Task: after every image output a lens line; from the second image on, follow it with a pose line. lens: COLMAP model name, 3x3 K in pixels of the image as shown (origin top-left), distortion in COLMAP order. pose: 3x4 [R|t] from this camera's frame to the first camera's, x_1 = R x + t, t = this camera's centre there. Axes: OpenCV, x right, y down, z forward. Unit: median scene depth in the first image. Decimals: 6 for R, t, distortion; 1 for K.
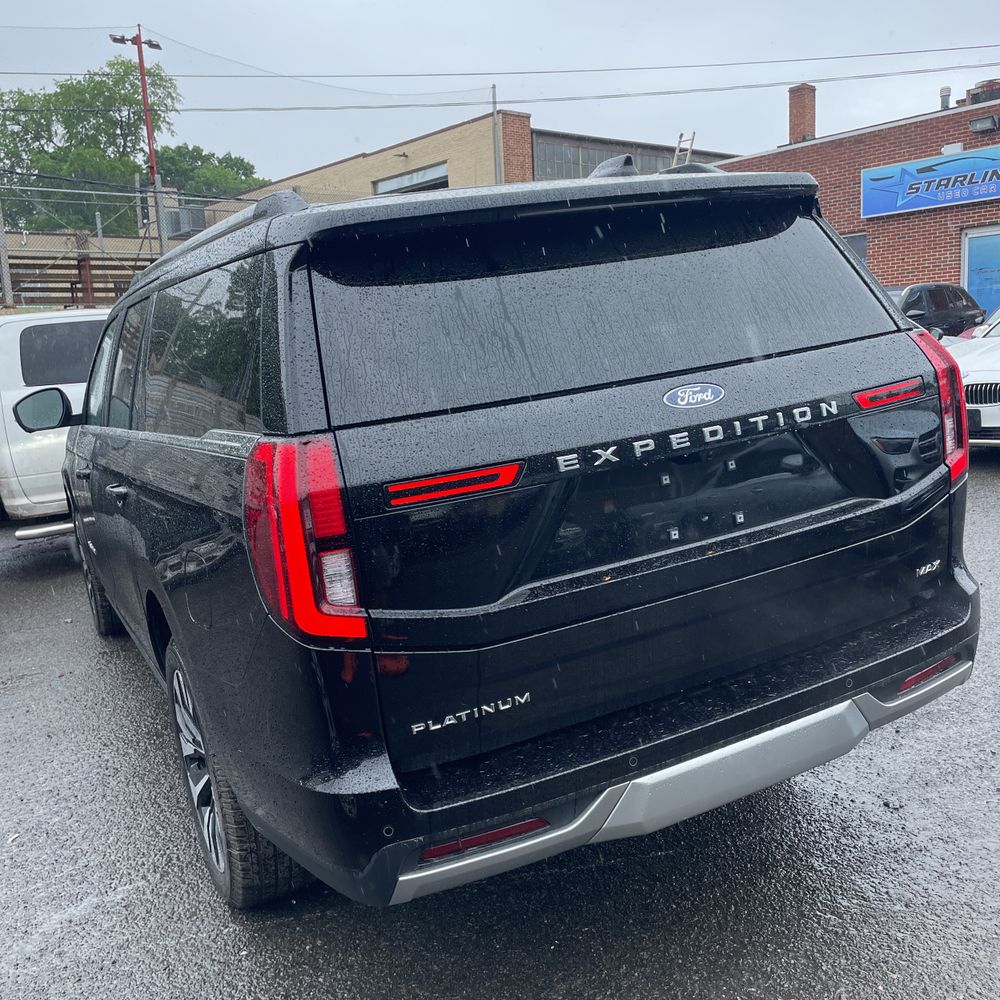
lens RADIAL K [[984.0, 0, 499.8], [0, 984.0, 501.0], [0, 0, 1]] dist [0.054281, 0.000000]
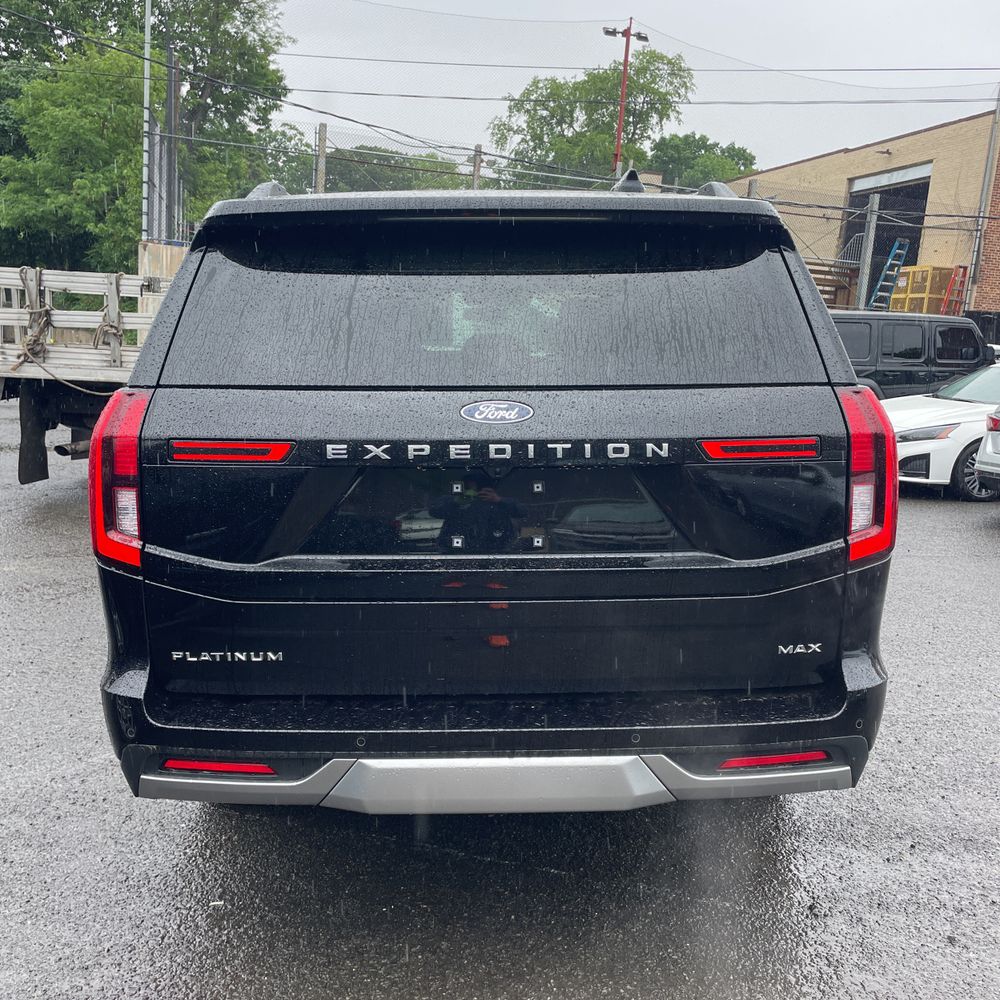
lens RADIAL K [[984.0, 0, 496.8], [0, 984.0, 505.5], [0, 0, 1]] dist [0.054281, 0.000000]
pose [[0.901023, 0.193929, -0.388006, 0.618516], [-0.189448, 0.980608, 0.050185, -0.064370], [0.390214, 0.028289, 0.920289, 0.074665]]
